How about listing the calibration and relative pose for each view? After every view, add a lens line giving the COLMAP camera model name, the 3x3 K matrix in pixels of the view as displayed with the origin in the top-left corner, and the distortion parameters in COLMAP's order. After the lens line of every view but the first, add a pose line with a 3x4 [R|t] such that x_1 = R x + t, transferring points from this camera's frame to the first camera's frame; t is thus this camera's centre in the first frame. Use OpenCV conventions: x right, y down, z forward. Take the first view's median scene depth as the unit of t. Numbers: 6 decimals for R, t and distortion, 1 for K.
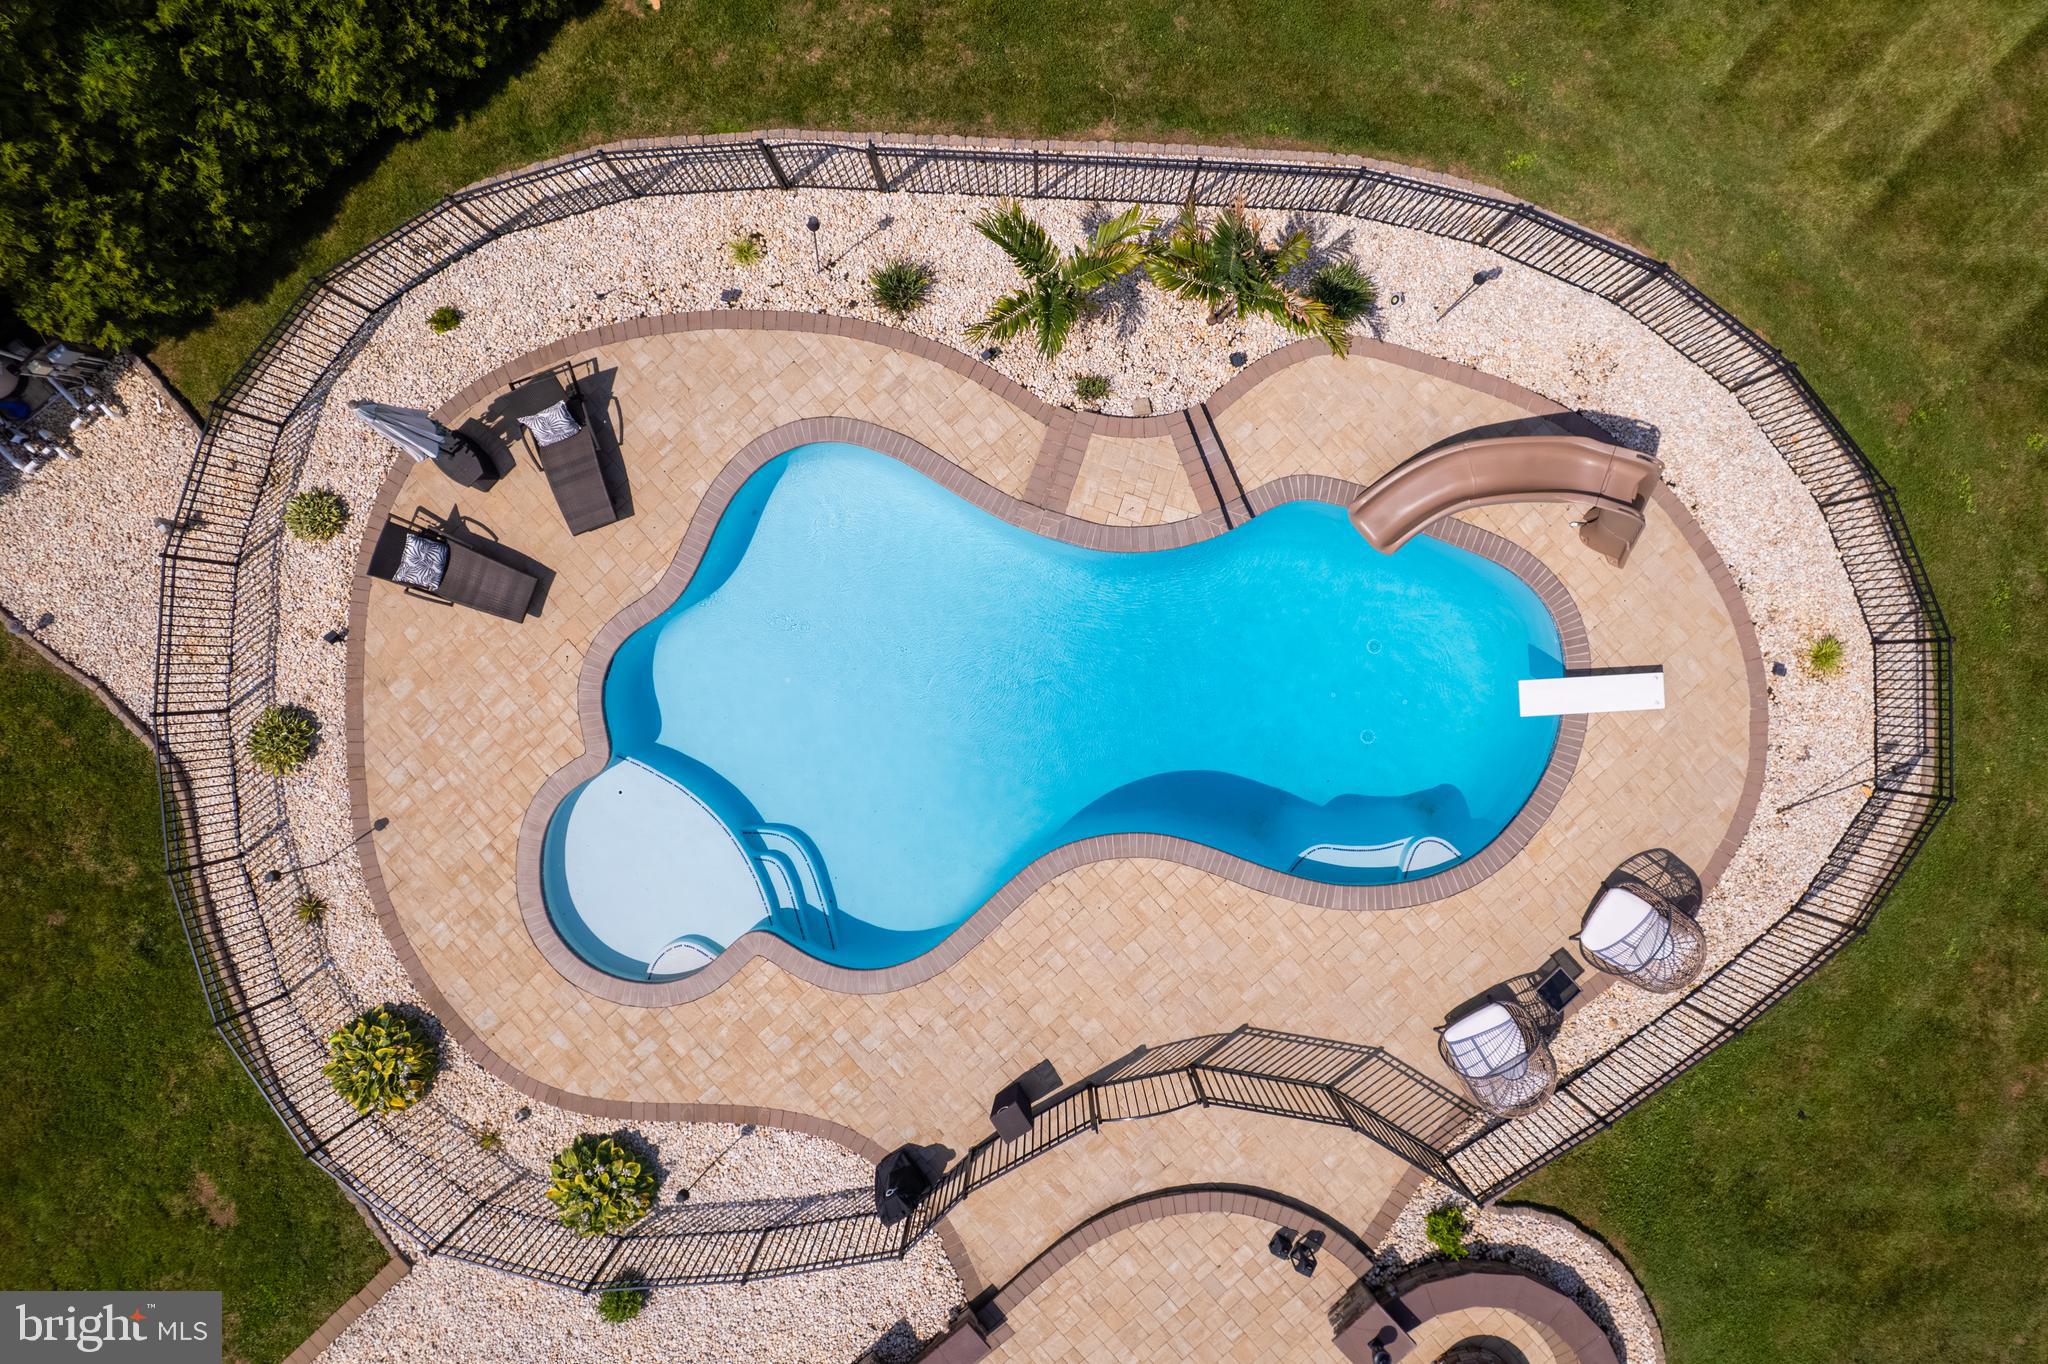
lens RADIAL K [[1305.1, 0, 1040.8], [0, 1305.1, 687.5], [0, 0, 1]] dist [-0.074886, 0.065438]
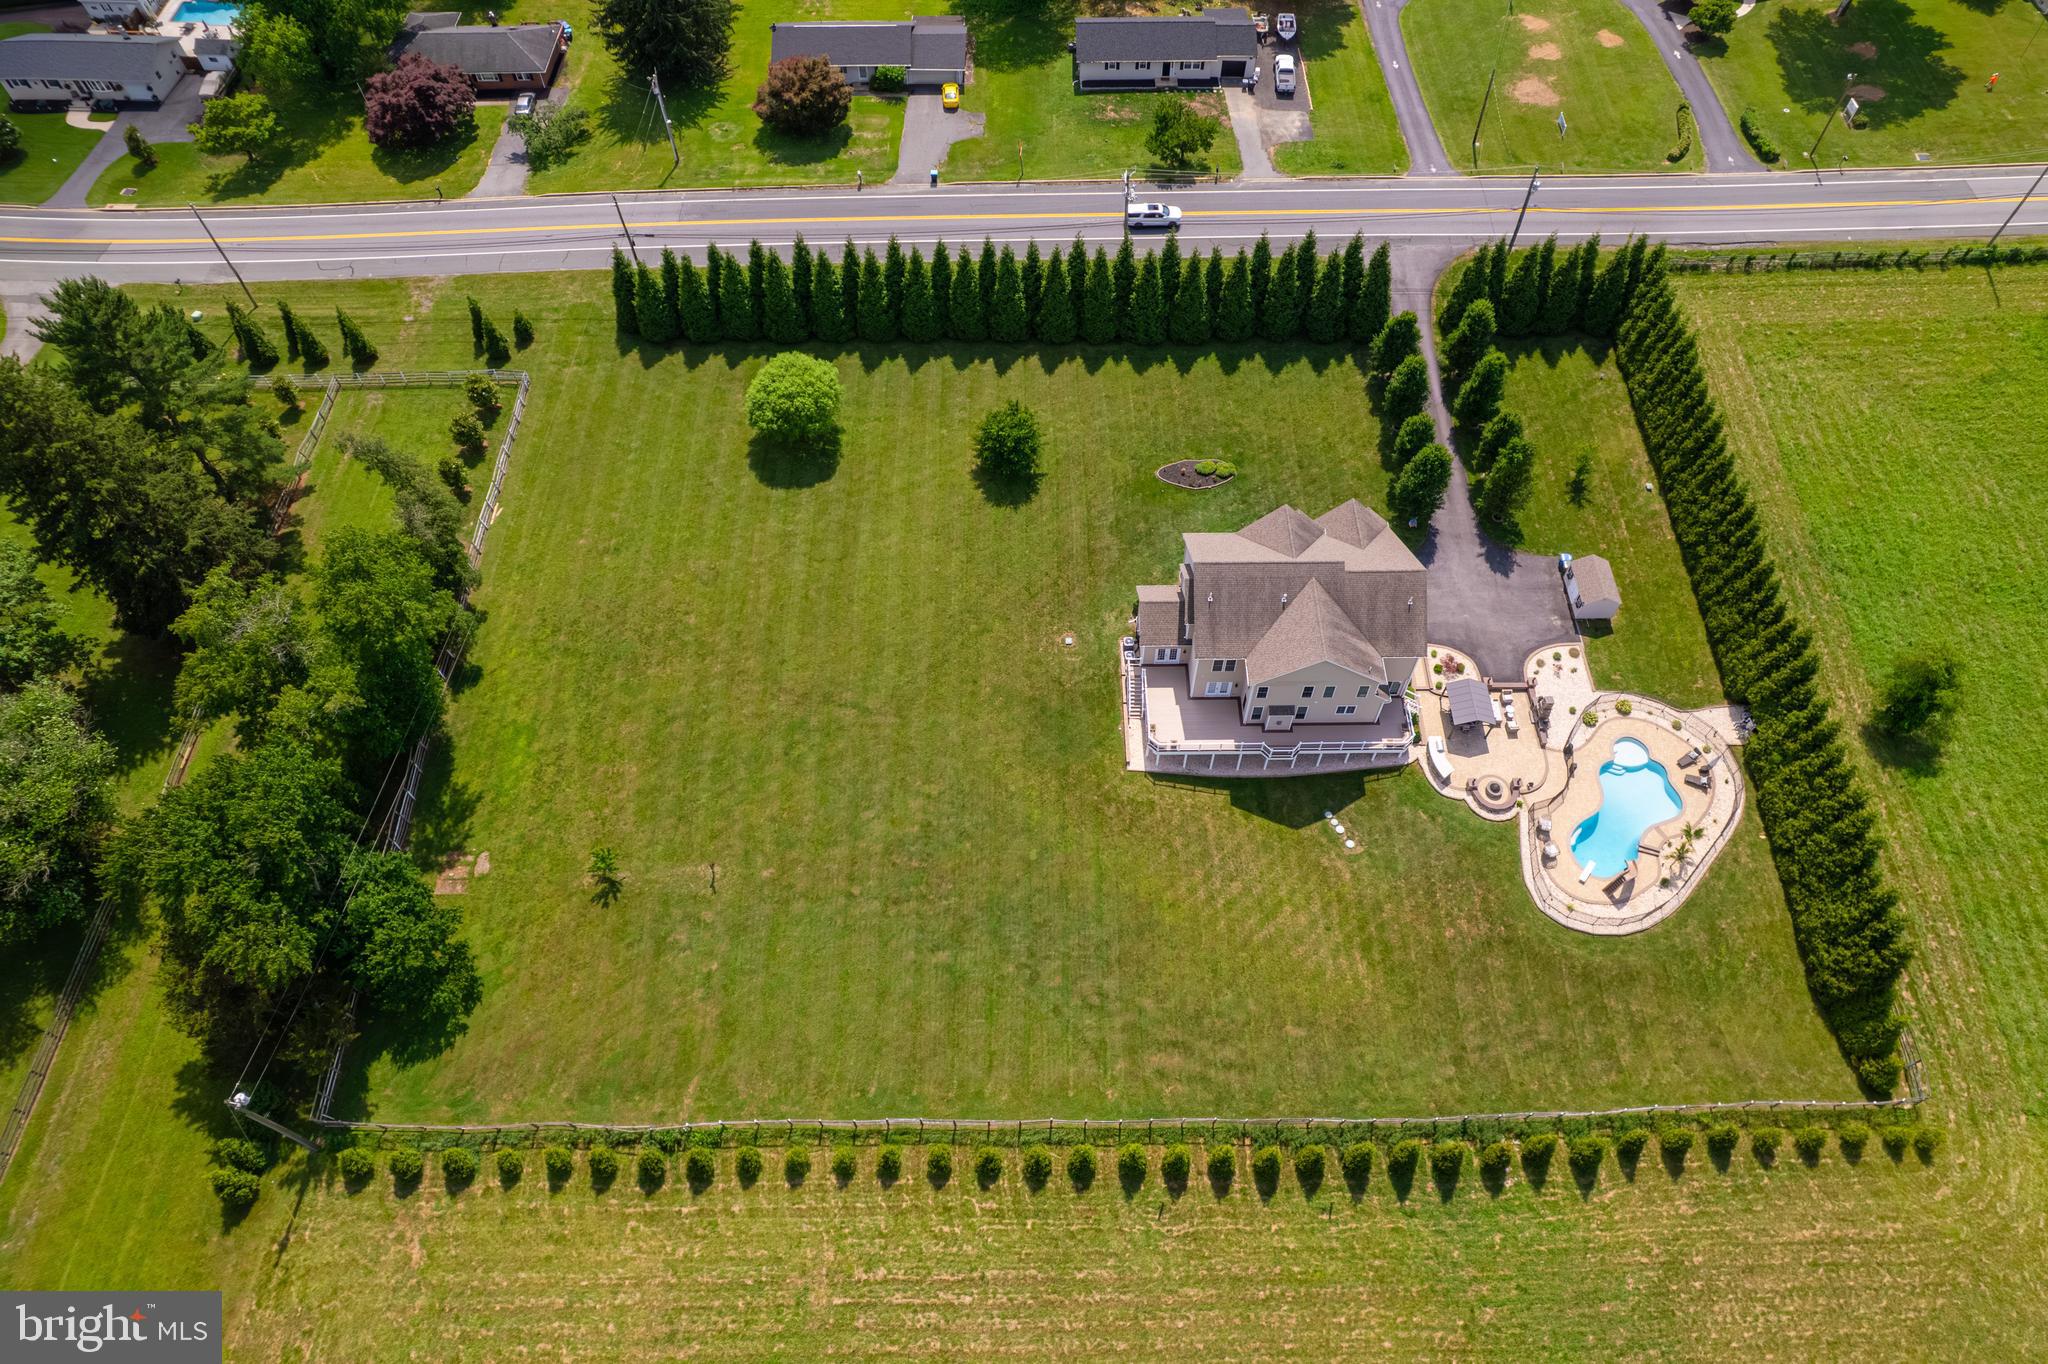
lens RADIAL K [[1305.1, 0, 1017.7], [0, 1305.1, 668.8], [0, 0, 1]] dist [-0.074886, 0.065438]
pose [[-0.660082, 0.638731, -0.395367, 3.879657], [-0.751168, -0.565588, 0.340378, 0.482855], [-0.006205, 0.521664, 0.853129, -4.531106]]
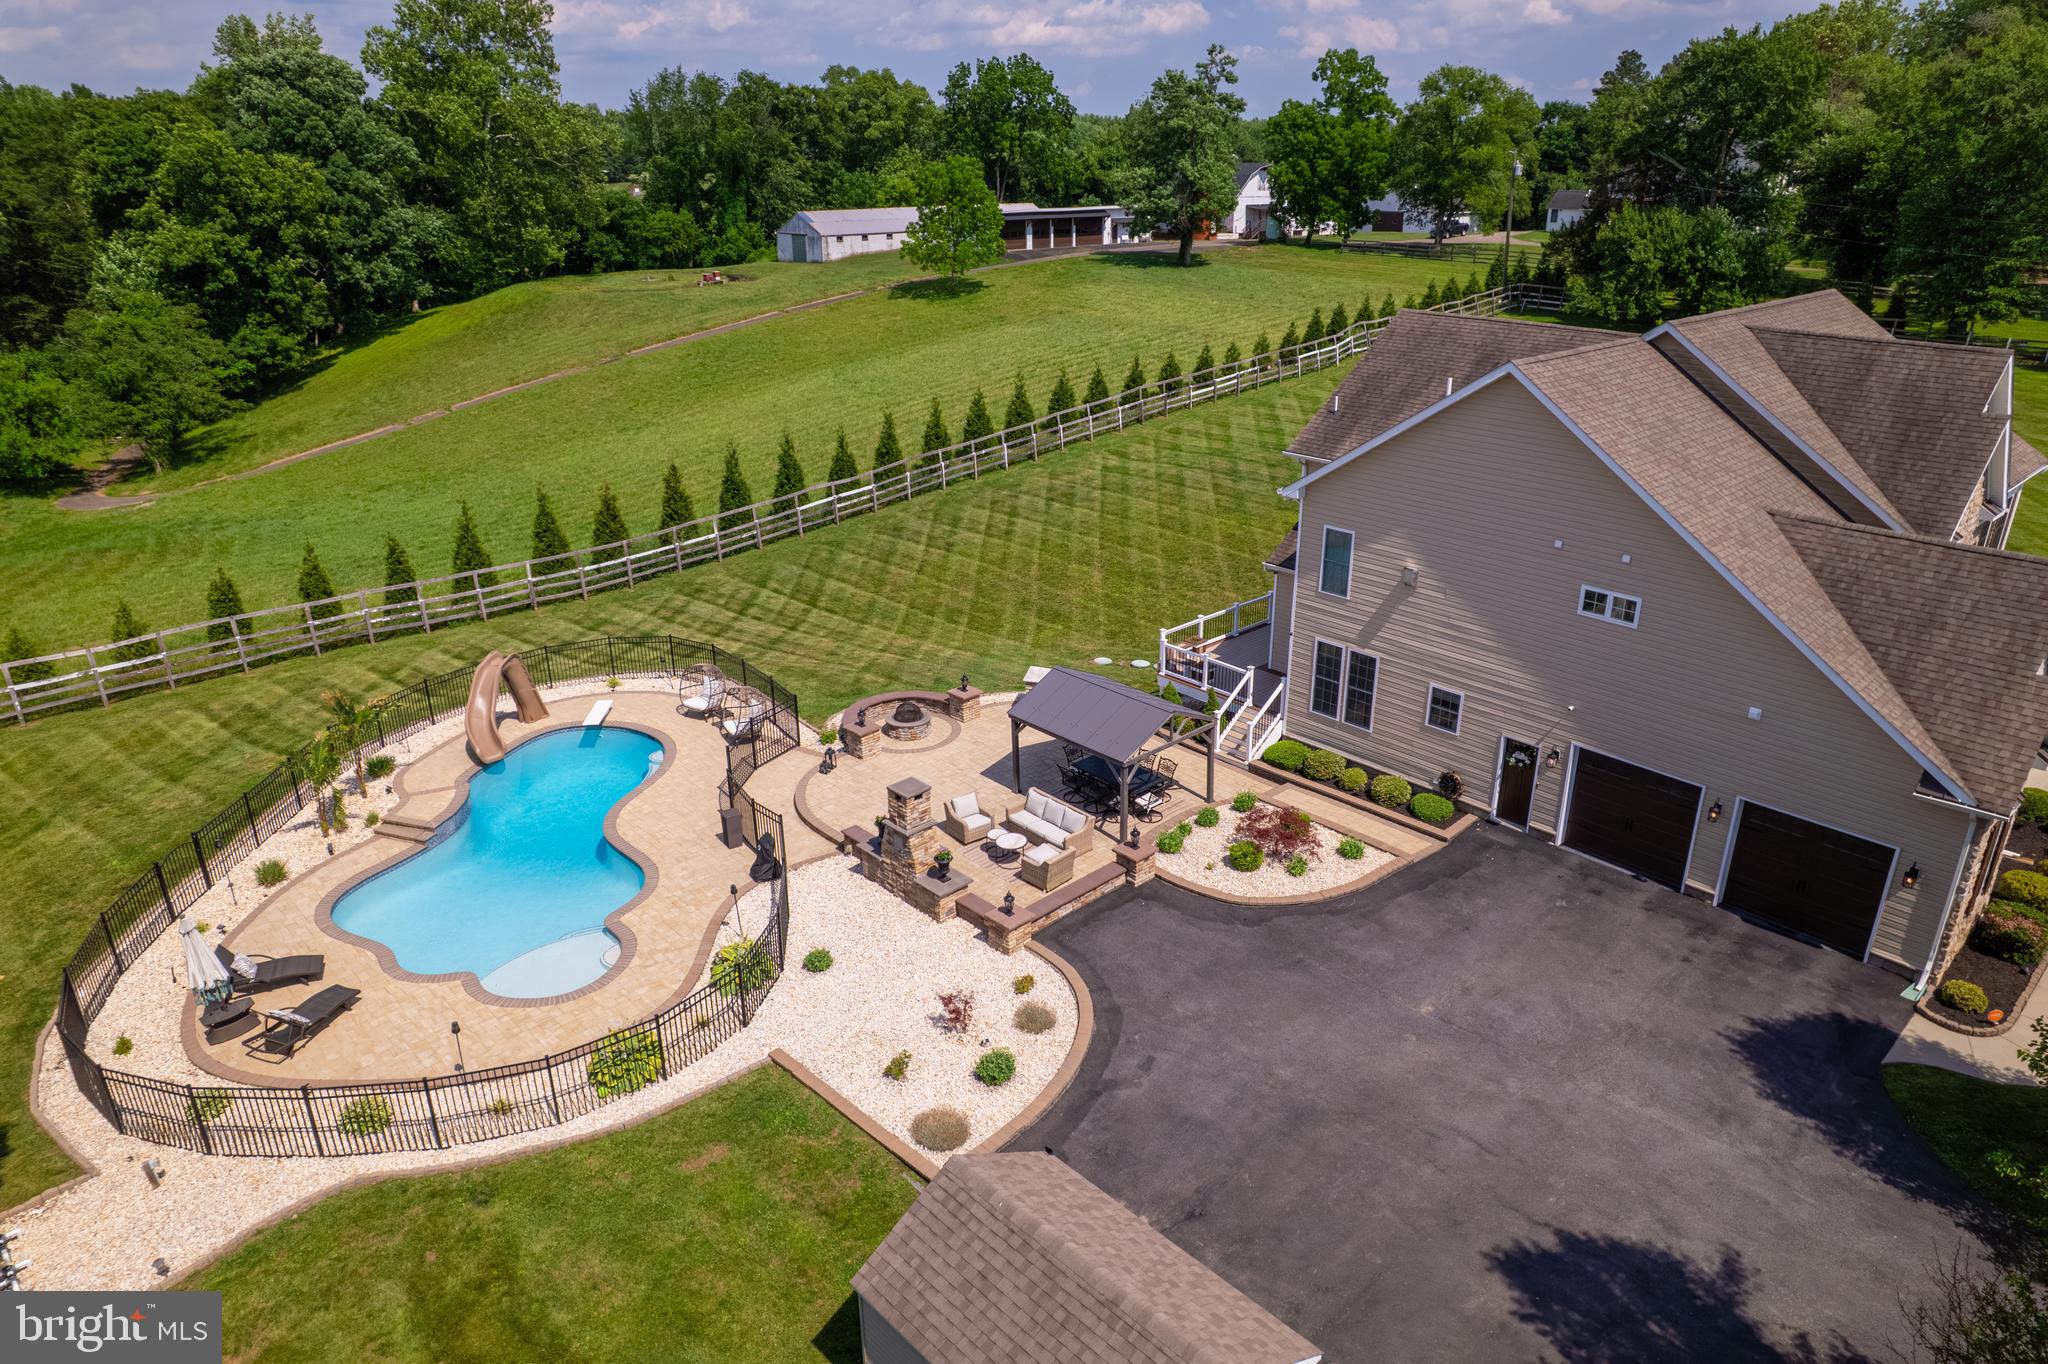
lens RADIAL K [[1305.1, 0, 1019.7], [0, 1305.1, 684.3], [0, 0, 1]] dist [-0.074886, 0.065438]
pose [[-0.023987, -0.371186, 0.928249, -1.662549], [0.999261, -0.036797, 0.011107, 0.714426], [0.030034, 0.927829, 0.371794, 0.118932]]
